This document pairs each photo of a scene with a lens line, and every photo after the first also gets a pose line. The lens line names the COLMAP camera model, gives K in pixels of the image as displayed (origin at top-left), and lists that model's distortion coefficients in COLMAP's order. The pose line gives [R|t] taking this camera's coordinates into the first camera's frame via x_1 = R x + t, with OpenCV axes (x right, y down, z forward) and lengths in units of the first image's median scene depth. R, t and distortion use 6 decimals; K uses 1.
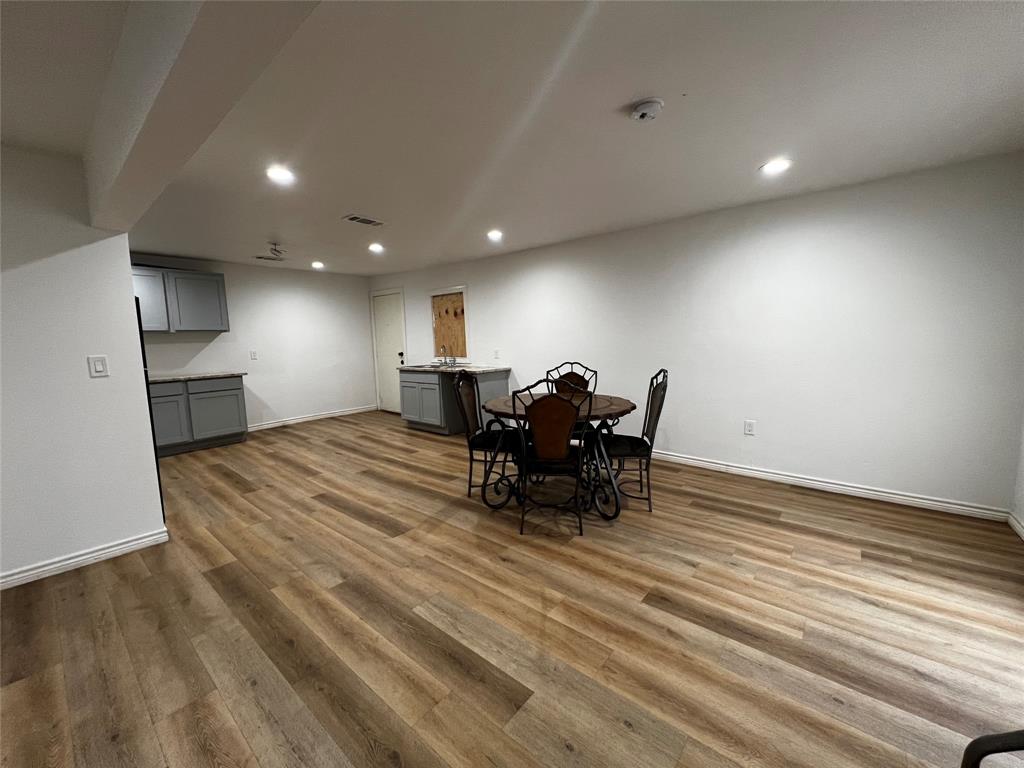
lens RADIAL K [[410.1, 0, 511.1], [0, 410.1, 384.9], [0, 0, 1]] dist [-0.001550, 0.000063]
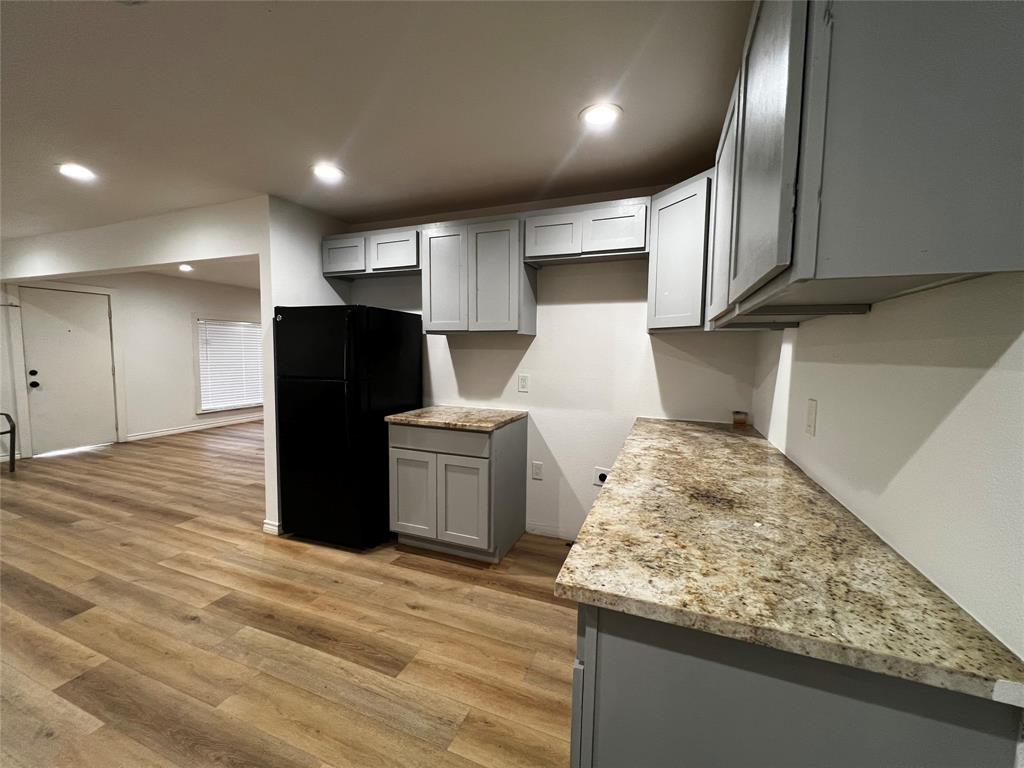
lens RADIAL K [[410.1, 0, 510.9], [0, 410.1, 384.7], [0, 0, 1]] dist [-0.001550, 0.000063]
pose [[-0.949107, 0.030840, -0.313440, -0.965641], [-0.030564, 0.981479, 0.189118, -0.196893], [0.313467, 0.189073, -0.930586, 1.834623]]
